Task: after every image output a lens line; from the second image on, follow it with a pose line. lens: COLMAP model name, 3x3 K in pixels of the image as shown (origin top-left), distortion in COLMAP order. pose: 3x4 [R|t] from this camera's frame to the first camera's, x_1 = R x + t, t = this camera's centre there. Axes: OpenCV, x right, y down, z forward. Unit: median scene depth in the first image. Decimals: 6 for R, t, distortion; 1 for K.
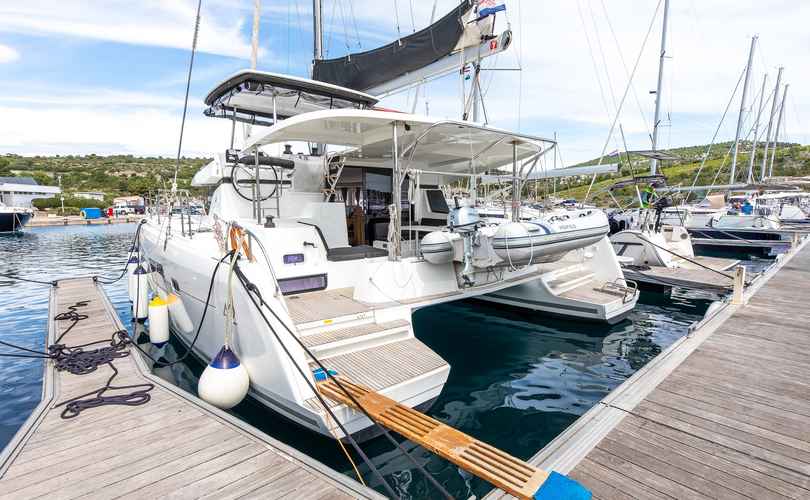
lens RADIAL K [[388.2, 0, 405.0], [0, 388.2, 250.0], [0, 0, 1]] dist [-0.002878, -0.000381]
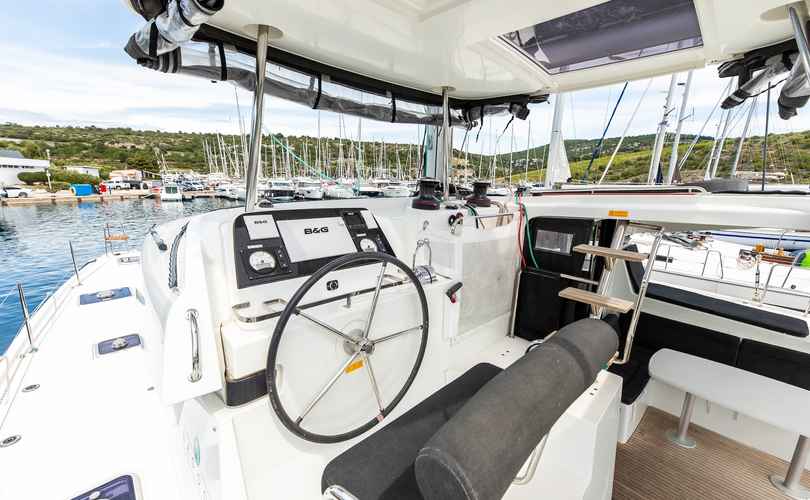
lens RADIAL K [[333.1, 0, 405.0], [0, 333.1, 250.0], [0, 0, 1]] dist [0.001002, 0.000067]
pose [[0.997833, 0.008461, 0.065254, -0.325106], [-0.014196, 0.996026, 0.087922, -0.226351], [-0.064251, -0.088658, 0.993988, 0.692981]]
